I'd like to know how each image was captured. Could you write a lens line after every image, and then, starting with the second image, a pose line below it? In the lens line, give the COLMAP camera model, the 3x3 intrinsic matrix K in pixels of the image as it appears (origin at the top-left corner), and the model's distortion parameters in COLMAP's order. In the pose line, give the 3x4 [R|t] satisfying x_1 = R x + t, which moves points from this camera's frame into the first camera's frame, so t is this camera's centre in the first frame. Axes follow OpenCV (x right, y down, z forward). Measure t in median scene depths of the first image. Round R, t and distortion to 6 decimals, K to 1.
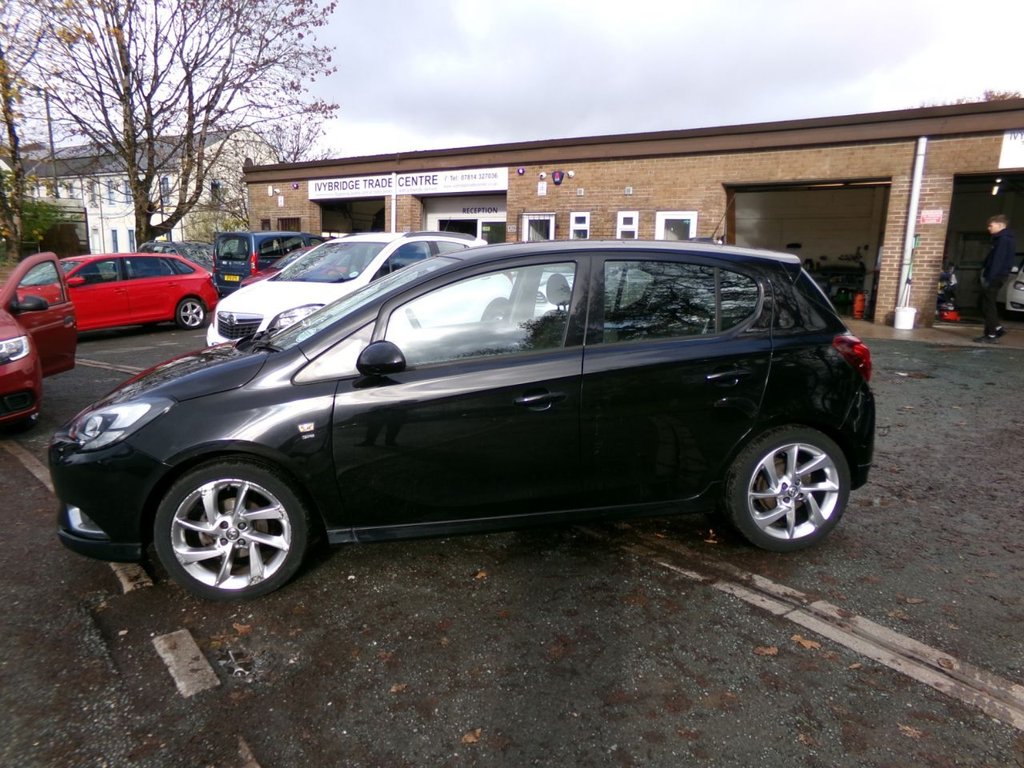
lens RADIAL K [[709.2, 0, 514.3], [0, 709.2, 416.8], [0, 0, 1]] dist [-0.039914, 0.079003]
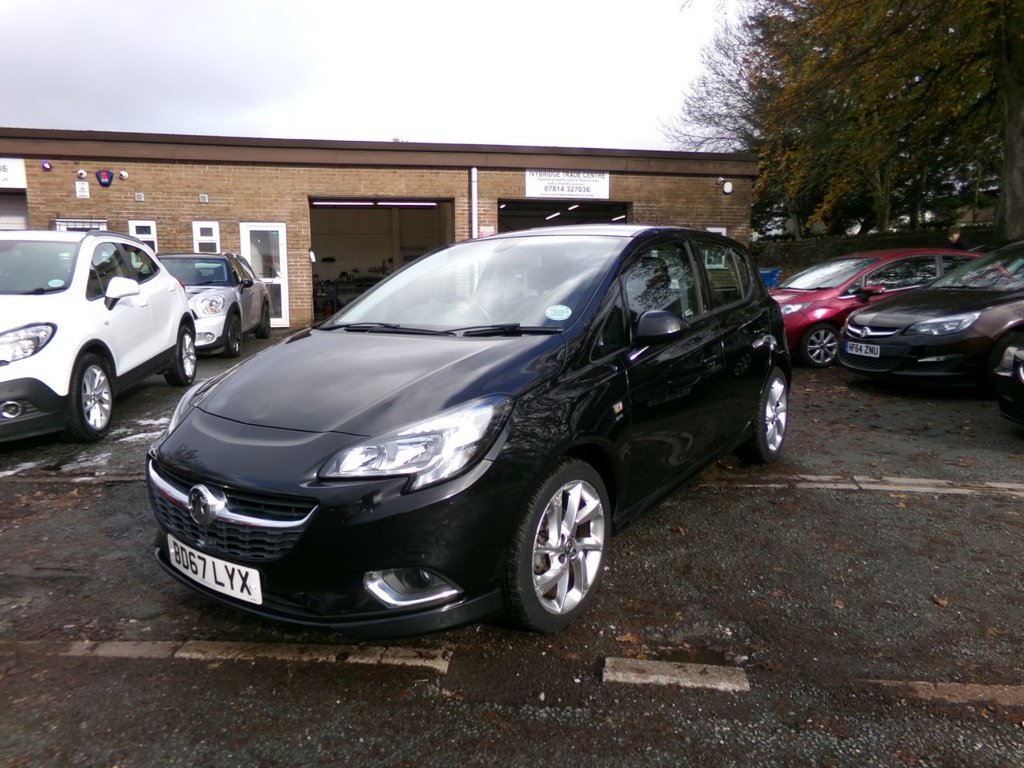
lens RADIAL K [[709.2, 0, 514.3], [0, 709.2, 416.8], [0, 0, 1]] dist [-0.039914, 0.079003]
pose [[0.721132, -0.153432, 0.675594, -0.242949], [0.174308, 0.983980, 0.037411, -0.007224], [-0.670511, 0.090783, 0.736324, 0.097283]]
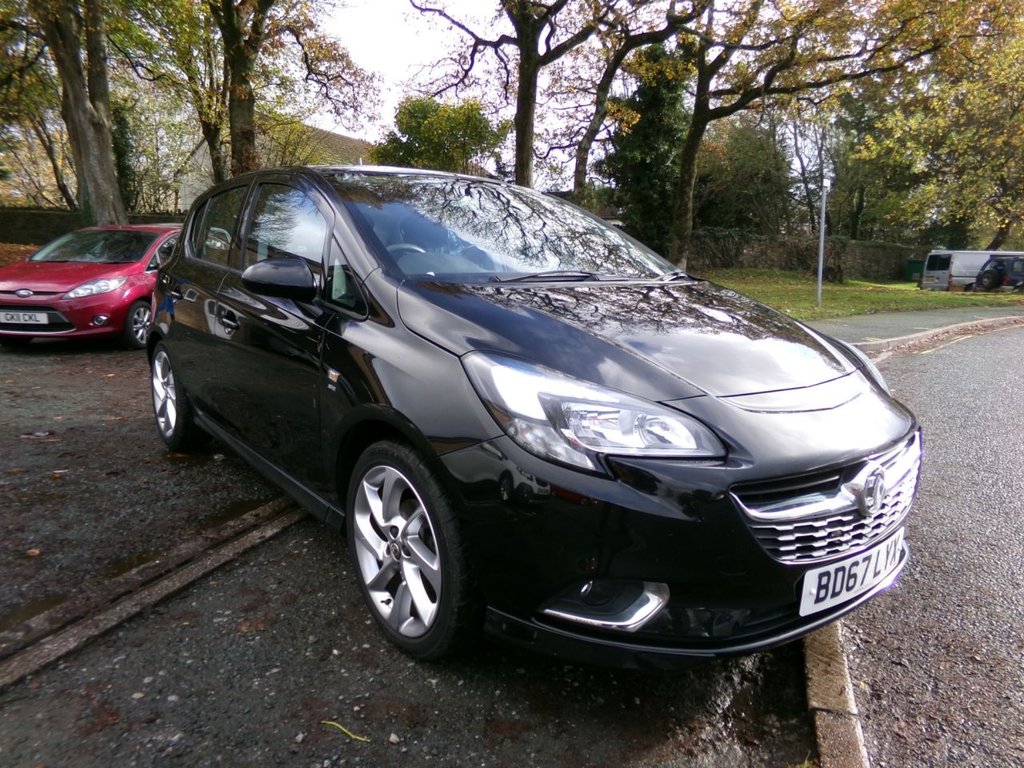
lens RADIAL K [[699.5, 0, 509.2], [0, 699.5, 413.1], [0, 0, 1]] dist [-0.016317, 0.053897]
pose [[-0.477697, -0.197251, 0.856094, -0.263033], [0.184798, 0.930104, 0.317420, -0.065176], [-0.858869, 0.309835, -0.407857, 0.410644]]
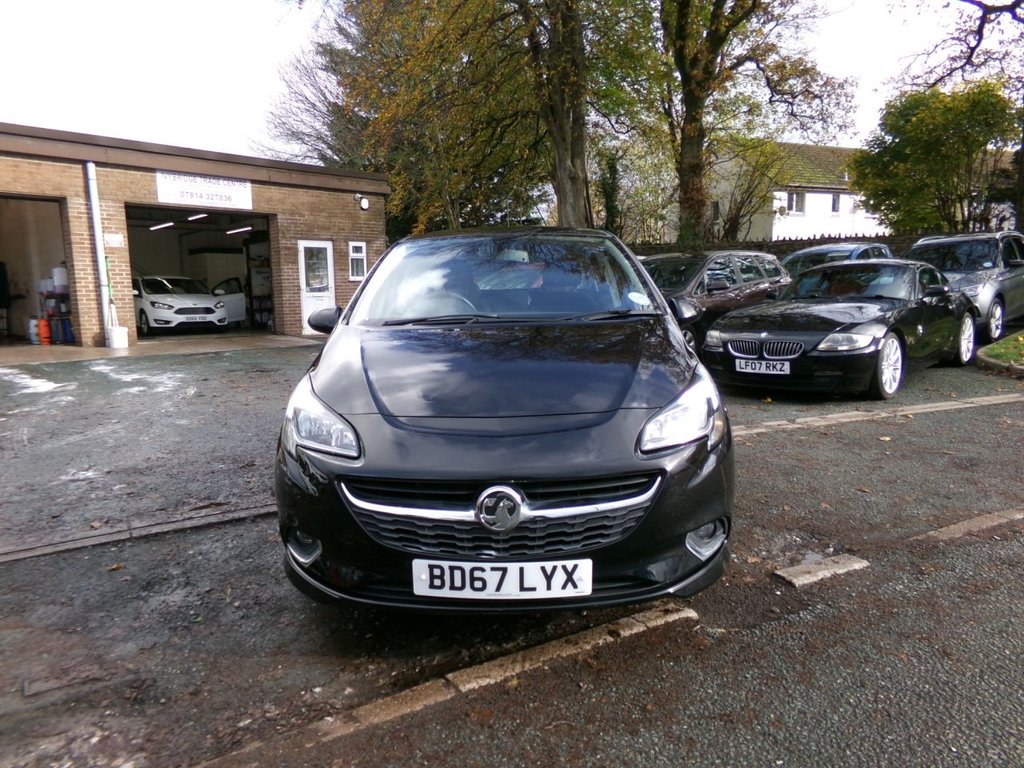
lens RADIAL K [[699.5, 0, 509.2], [0, 699.5, 413.1], [0, 0, 1]] dist [-0.016317, 0.053897]
pose [[0.196496, -0.191484, 0.961625, -0.337078], [0.246682, 0.958854, 0.140526, -0.037059], [-0.948967, 0.209603, 0.235647, 0.245199]]
